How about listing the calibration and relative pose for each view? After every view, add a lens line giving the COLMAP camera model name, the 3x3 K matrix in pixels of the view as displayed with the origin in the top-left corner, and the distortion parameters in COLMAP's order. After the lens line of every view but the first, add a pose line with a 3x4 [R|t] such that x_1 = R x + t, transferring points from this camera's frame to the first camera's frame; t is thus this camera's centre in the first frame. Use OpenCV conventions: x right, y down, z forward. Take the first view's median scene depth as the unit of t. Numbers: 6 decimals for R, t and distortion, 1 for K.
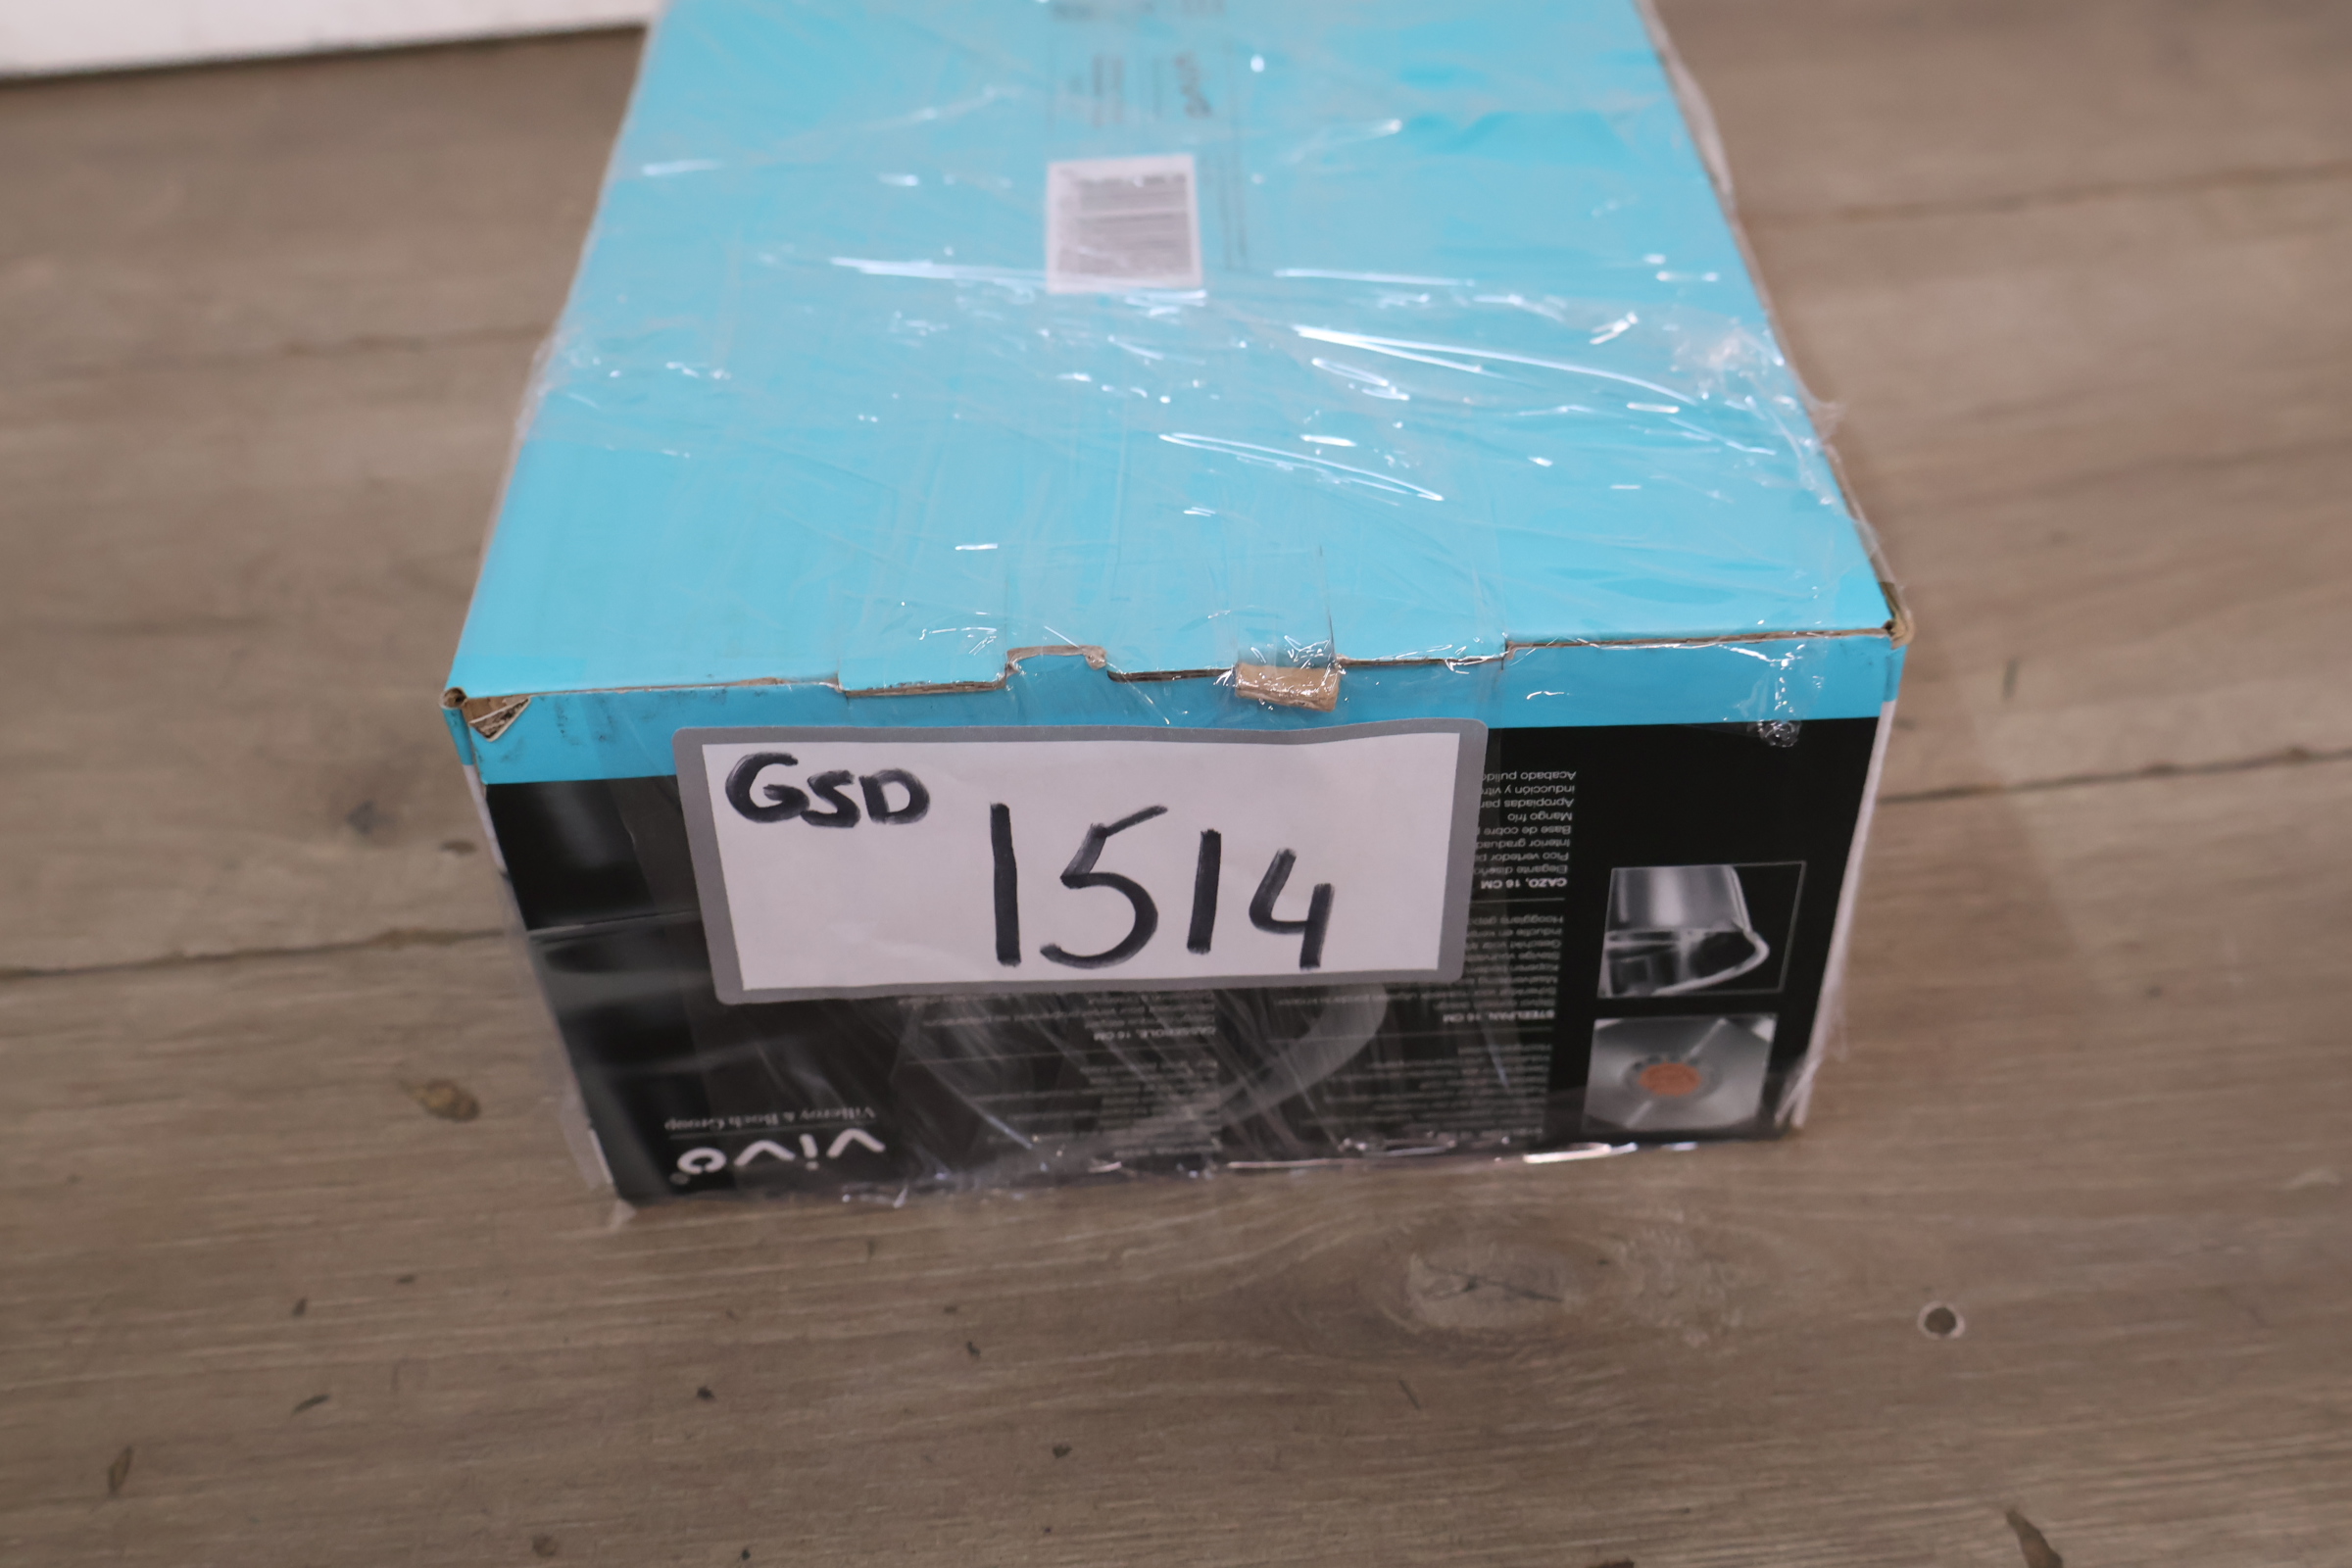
lens RADIAL K [[2346.4, 0, 1179.9], [0, 2346.4, 771.9], [0, 0, 1]] dist [0.008805, 0.000000]
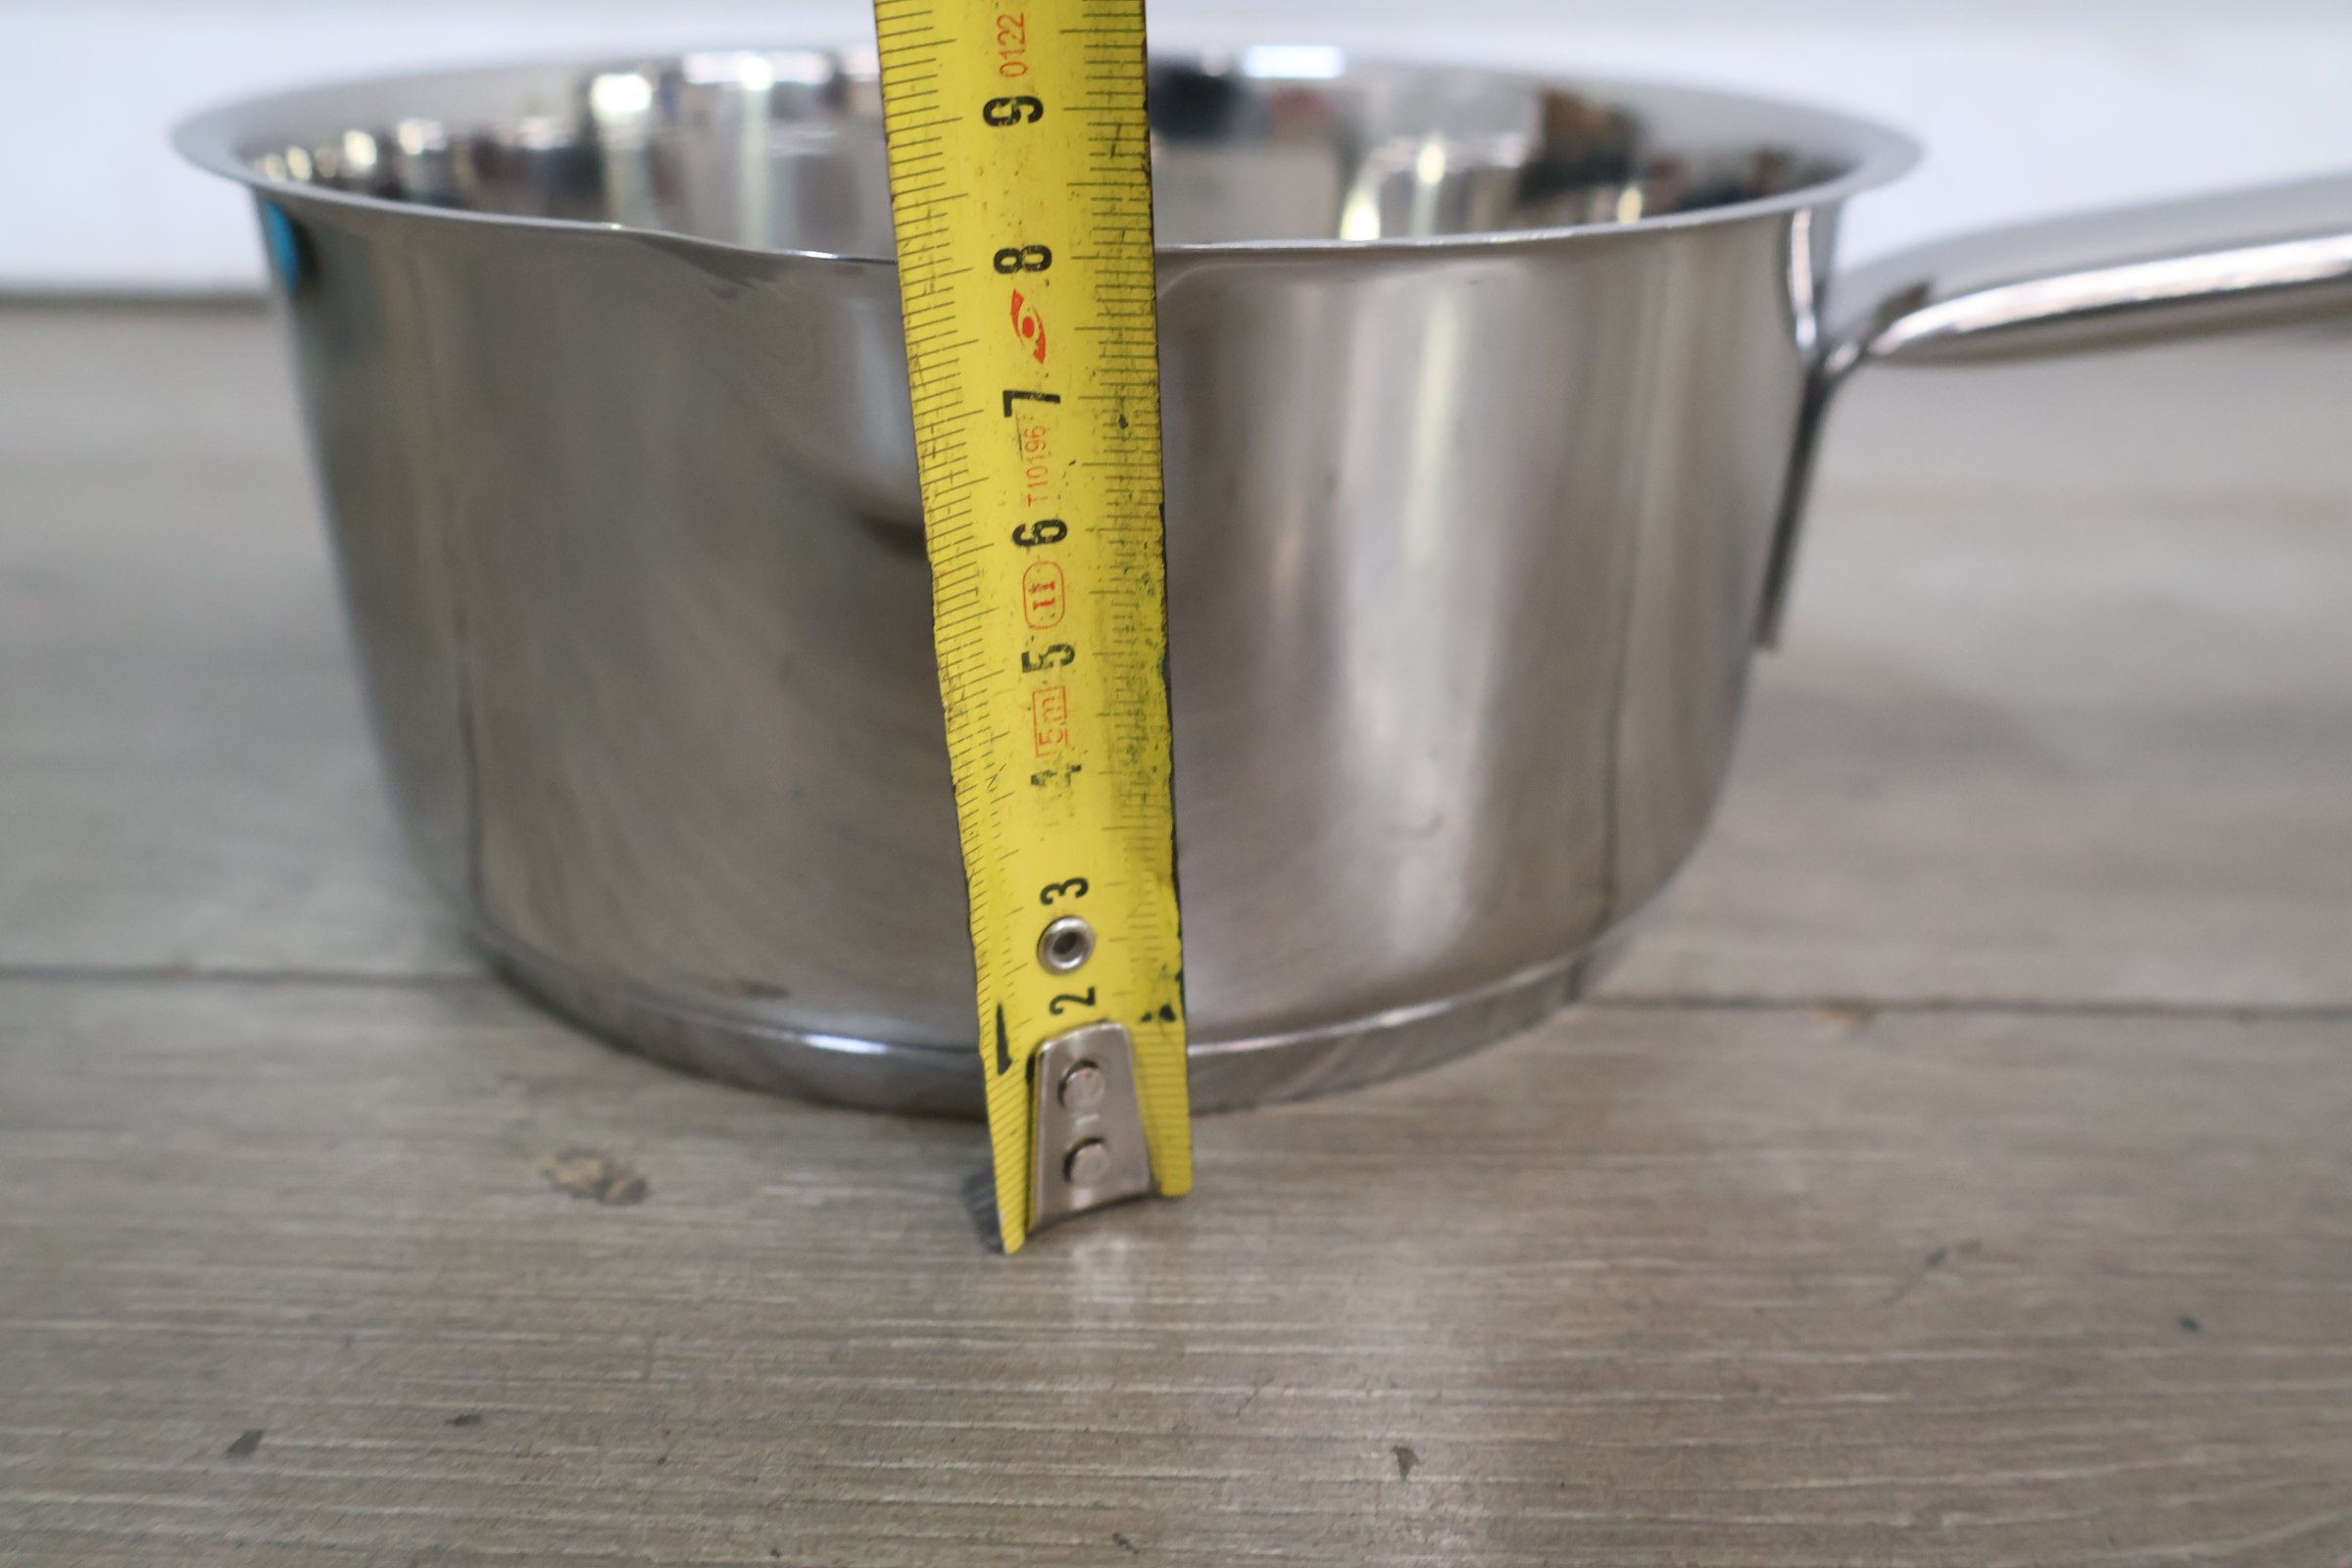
lens RADIAL K [[2346.4, 0, 1176.3], [0, 2346.4, 780.3], [0, 0, 1]] dist [0.008805, 0.000000]
pose [[0.993574, 0.093426, -0.063898, -0.163426], [-0.109848, 0.932026, -0.345343, 0.249089], [0.027291, 0.350143, 0.936299, 0.498906]]
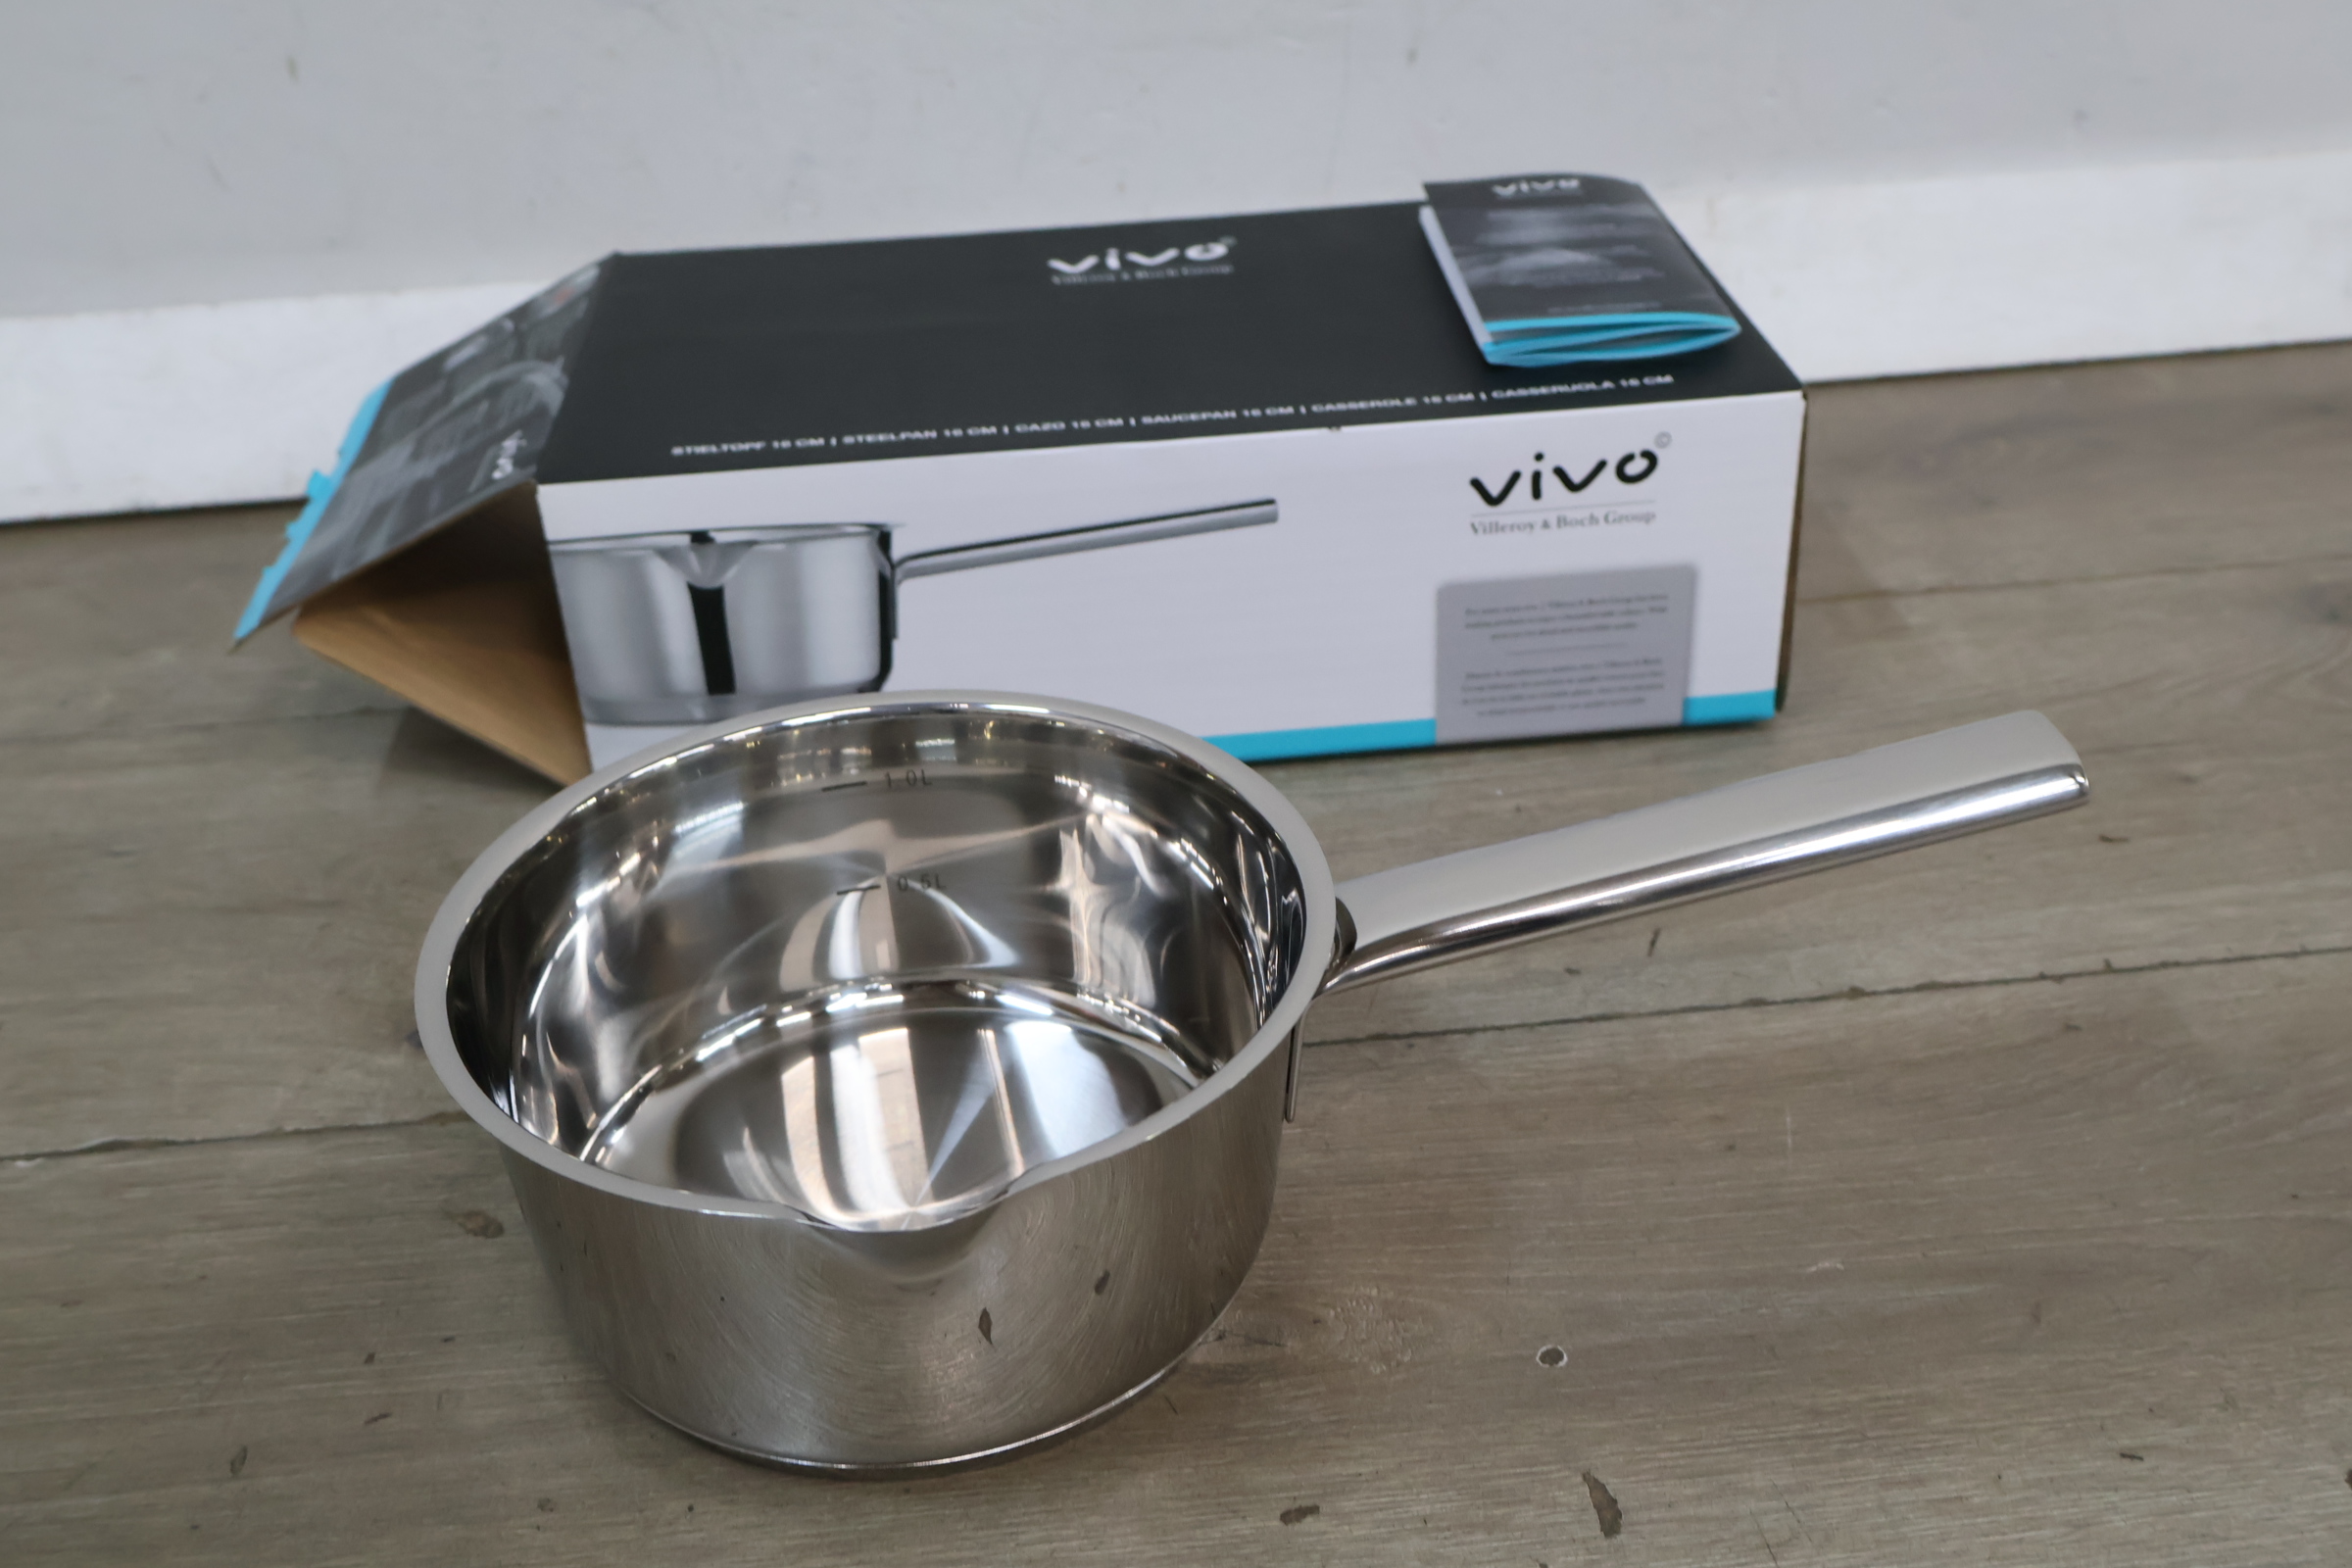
lens RADIAL K [[2346.4, 0, 1172.5], [0, 2346.4, 787.4], [0, 0, 1]] dist [0.008805, 0.000000]
pose [[0.999880, 0.006201, 0.014210, 0.072742], [-0.003499, 0.983142, -0.182810, 0.150837], [-0.015104, 0.182738, 0.983046, -0.419495]]
